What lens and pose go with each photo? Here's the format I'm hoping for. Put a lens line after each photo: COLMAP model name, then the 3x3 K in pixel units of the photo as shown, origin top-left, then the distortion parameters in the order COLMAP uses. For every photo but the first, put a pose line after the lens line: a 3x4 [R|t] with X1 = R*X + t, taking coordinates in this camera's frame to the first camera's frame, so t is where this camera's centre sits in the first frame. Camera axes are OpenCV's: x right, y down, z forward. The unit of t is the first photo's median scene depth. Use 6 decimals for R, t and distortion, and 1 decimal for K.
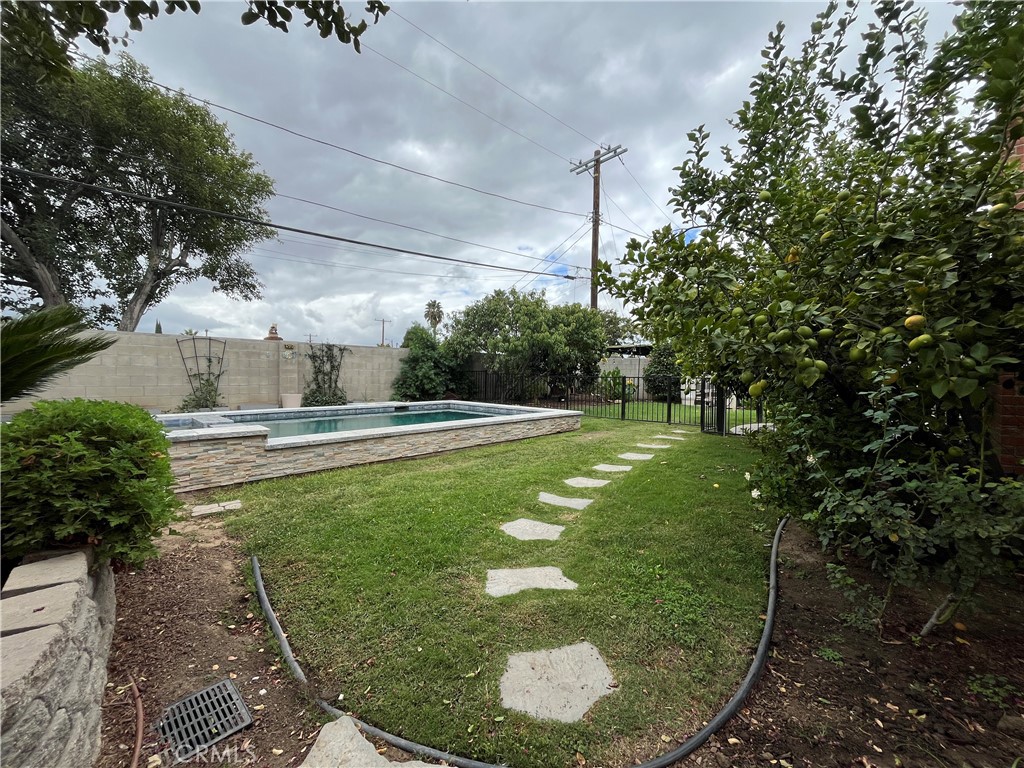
lens RADIAL K [[411.8, 0, 511.9], [0, 411.8, 380.1], [0, 0, 1]] dist [0.000636, -0.000573]
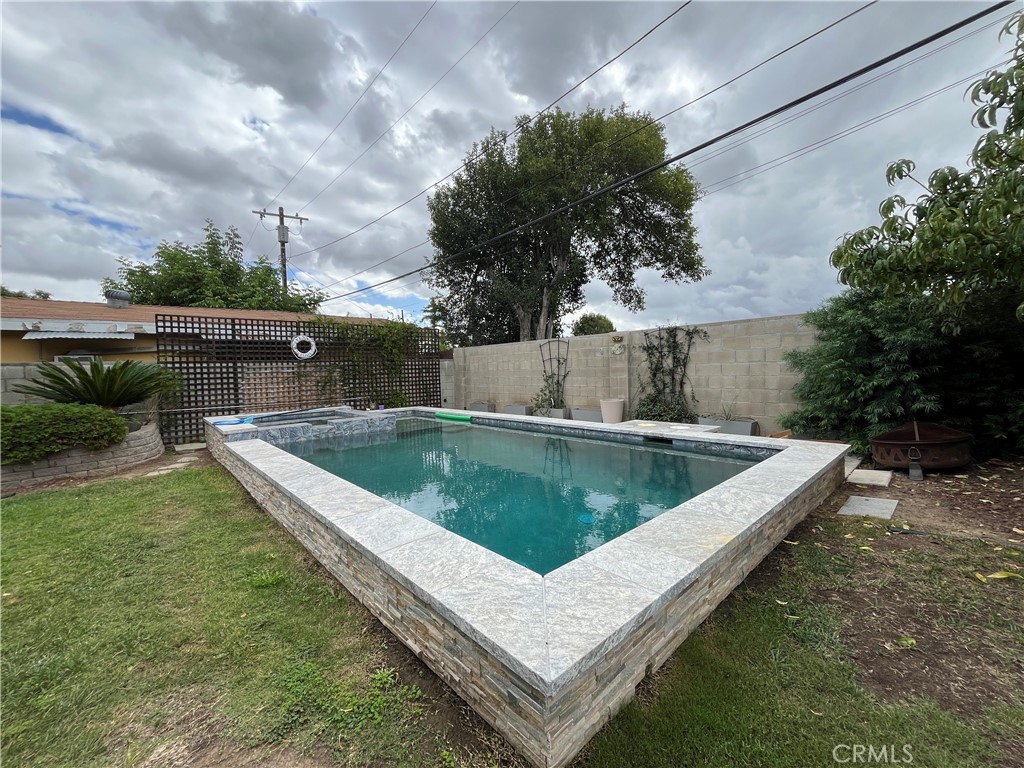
lens RADIAL K [[411.8, 0, 507.3], [0, 411.8, 380.9], [0, 0, 1]] dist [0.000636, -0.000573]
pose [[-0.084812, 0.018985, -0.996216, 0.312863], [0.014042, 0.999742, 0.017857, -0.021922], [0.996298, -0.012474, -0.085057, 1.030619]]
